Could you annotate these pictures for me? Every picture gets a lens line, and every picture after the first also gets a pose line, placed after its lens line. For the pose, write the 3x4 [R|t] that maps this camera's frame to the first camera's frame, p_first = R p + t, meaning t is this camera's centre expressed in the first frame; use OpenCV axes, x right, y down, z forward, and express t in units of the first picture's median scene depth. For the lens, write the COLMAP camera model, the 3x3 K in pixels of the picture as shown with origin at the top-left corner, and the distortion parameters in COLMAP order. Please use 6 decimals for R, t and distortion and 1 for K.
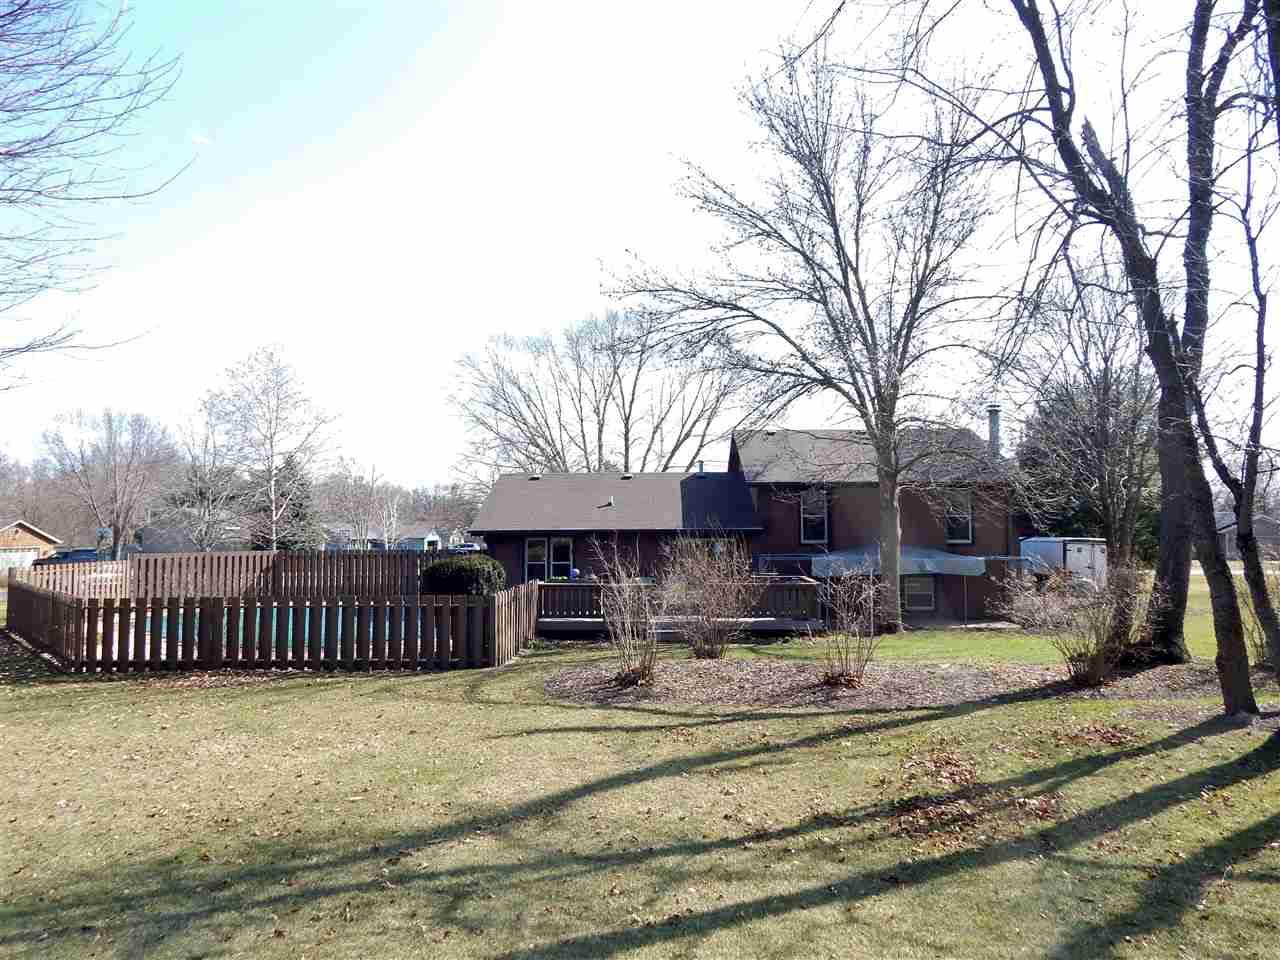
lens RADIAL K [[844.1, 0, 643.0], [0, 844.1, 480.9], [0, 0, 1]] dist [0.003541, -0.000234]
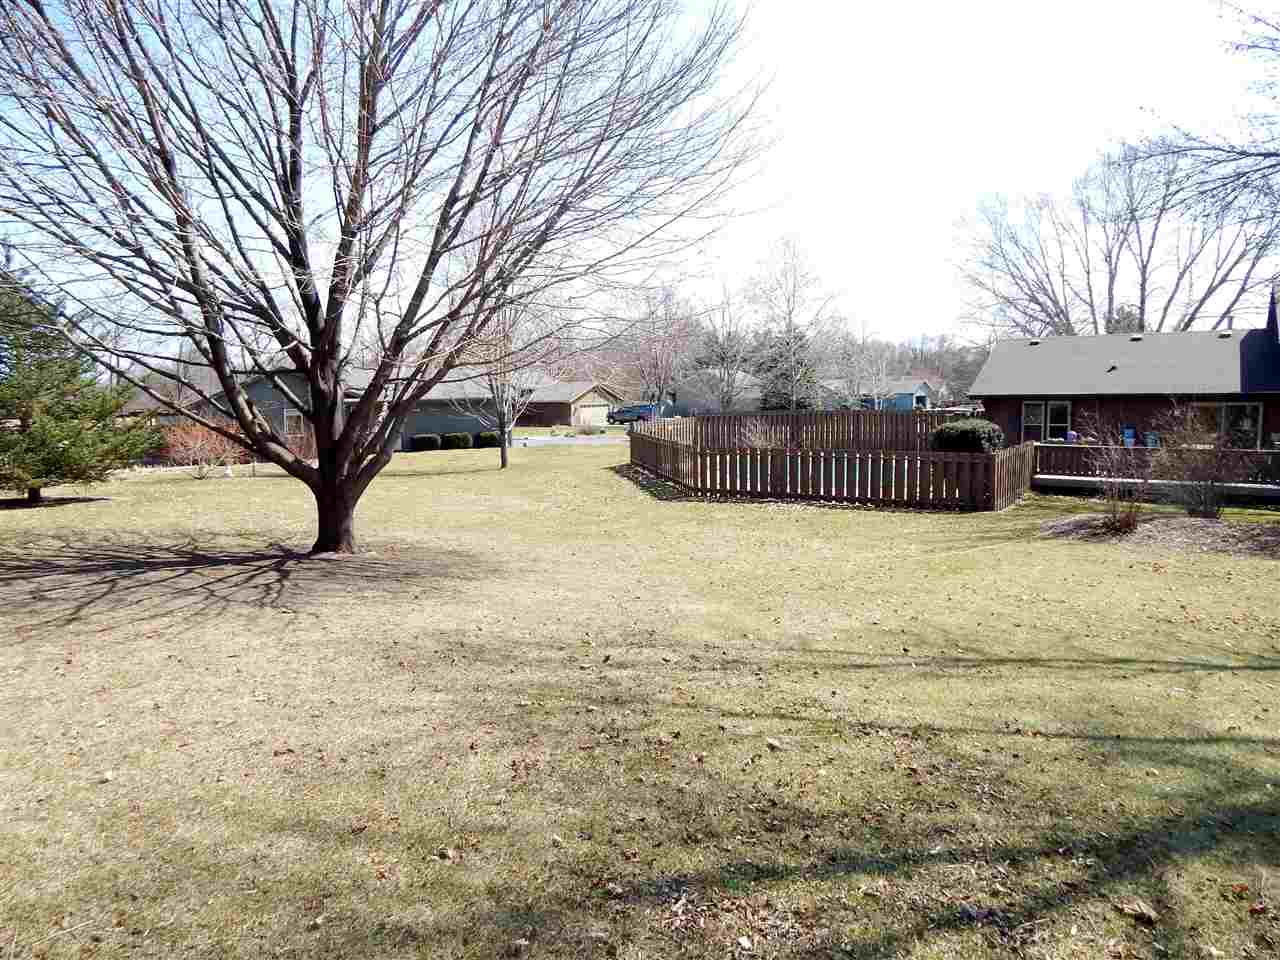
lens RADIAL K [[844.1, 0, 642.7], [0, 844.1, 471.8], [0, 0, 1]] dist [0.003541, -0.000234]
pose [[0.849013, 0.044928, -0.526458, 0.012313], [0.041083, 0.987749, 0.150549, -0.014728], [0.526772, -0.149447, 0.836766, -0.100407]]
